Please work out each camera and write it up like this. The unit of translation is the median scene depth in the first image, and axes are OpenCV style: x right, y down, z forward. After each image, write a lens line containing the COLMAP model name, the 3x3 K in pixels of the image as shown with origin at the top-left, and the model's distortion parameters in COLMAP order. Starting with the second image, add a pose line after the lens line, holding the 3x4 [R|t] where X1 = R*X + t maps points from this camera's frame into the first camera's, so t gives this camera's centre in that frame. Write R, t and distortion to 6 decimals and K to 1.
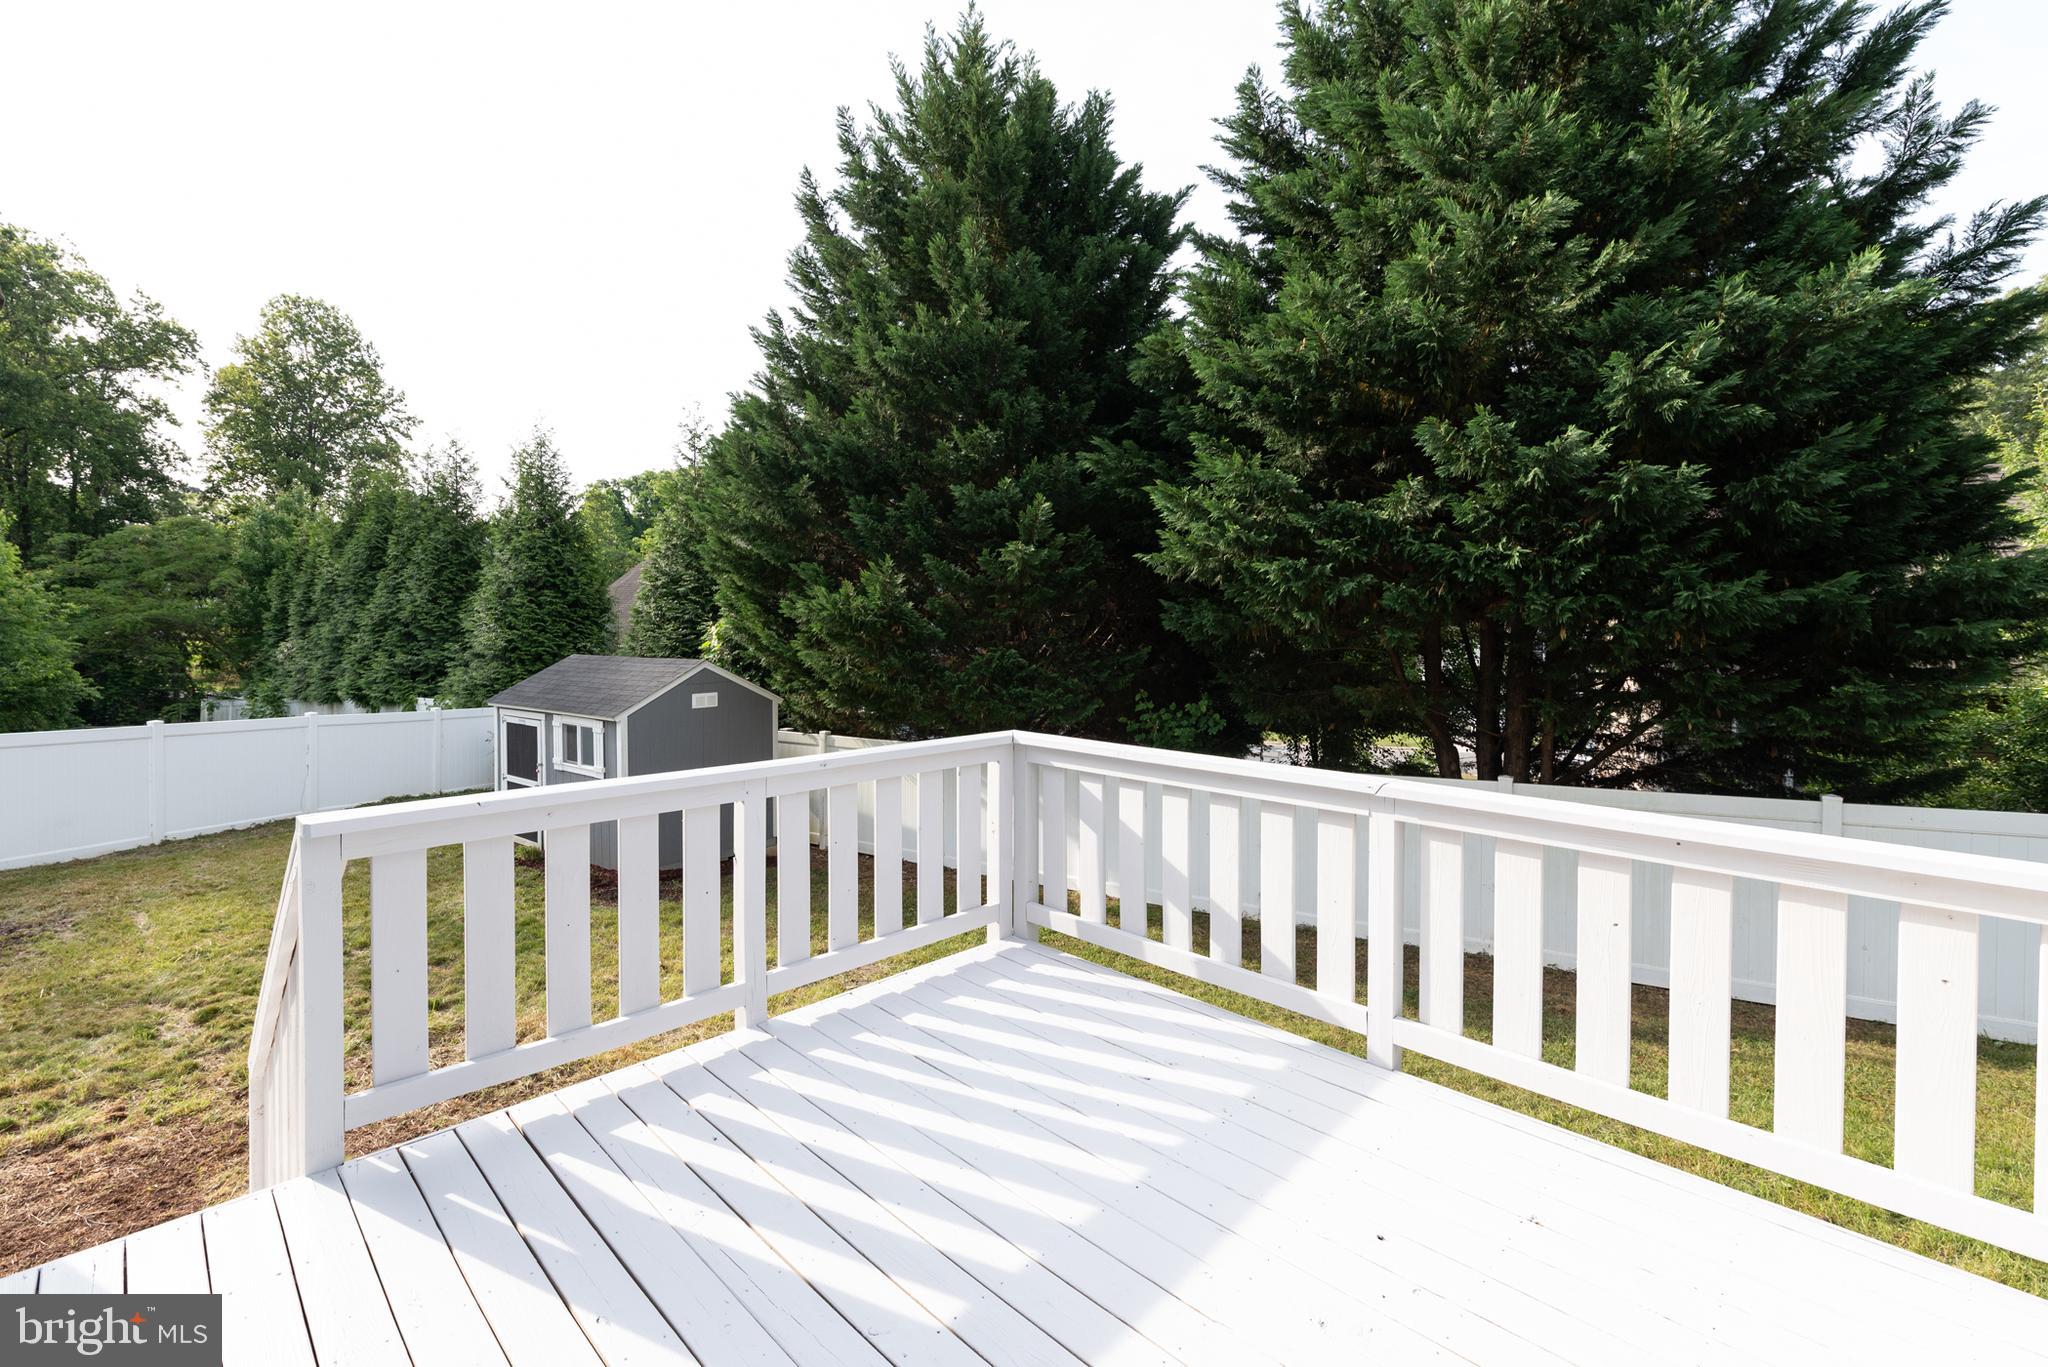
lens RADIAL K [[893.3, 0, 1023.1], [0, 893.3, 635.3], [0, 0, 1]] dist [0.000069, -0.000066]
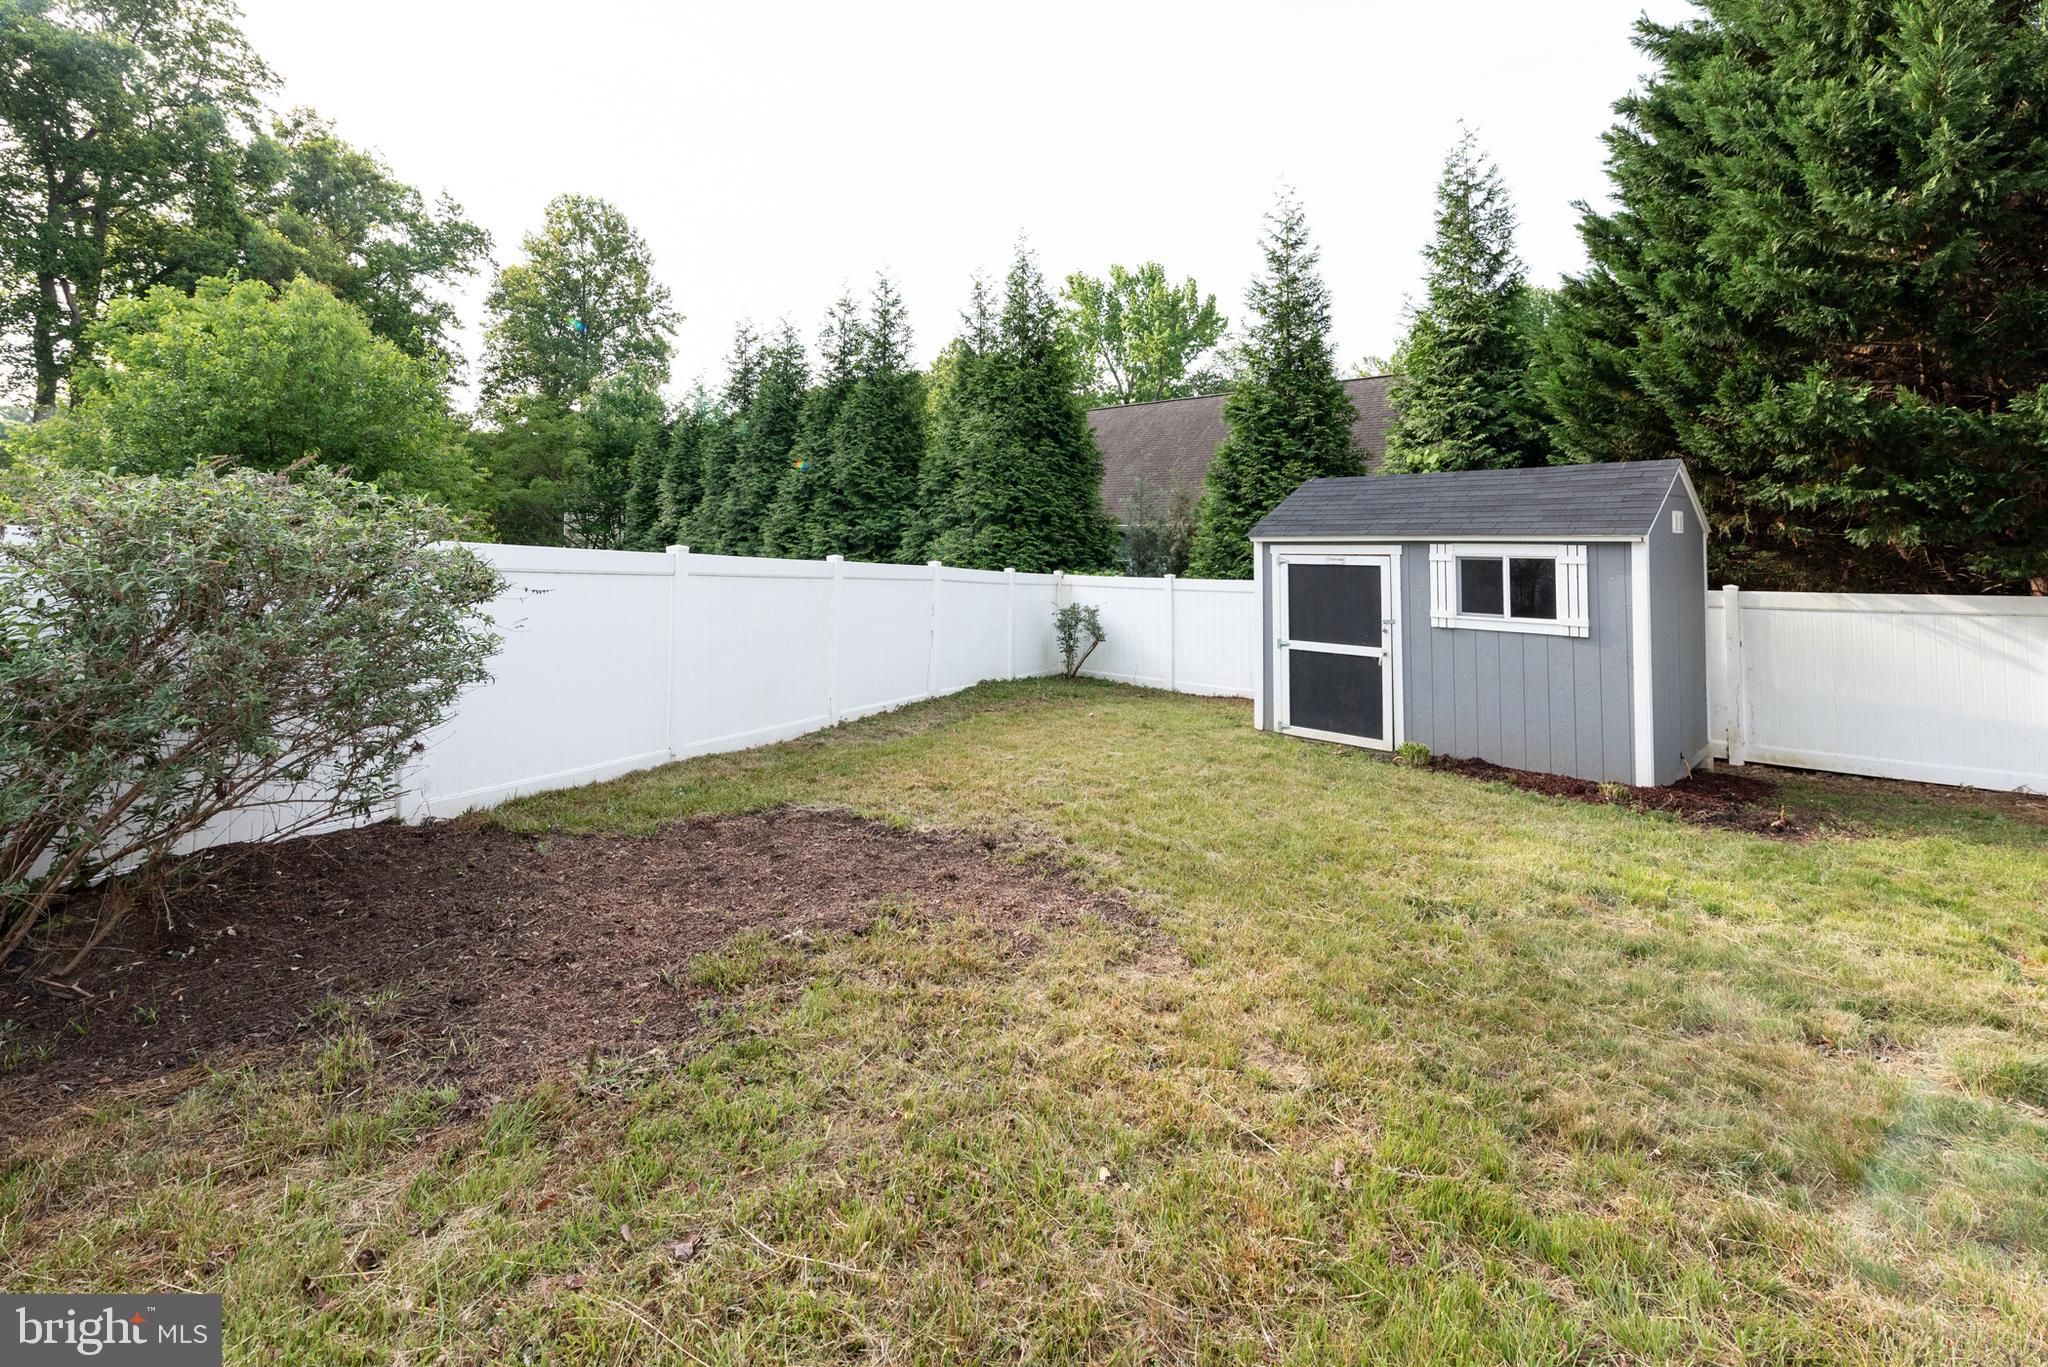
lens RADIAL K [[948.2, 0, 1048.1], [0, 948.2, 493.1], [0, 0, 1]] dist [-0.000662, -0.000252]
pose [[0.990476, -0.004916, -0.137596, -0.165100], [-0.004929, 0.997456, -0.071112, 0.023907], [0.137595, 0.071113, 0.987932, 0.060759]]
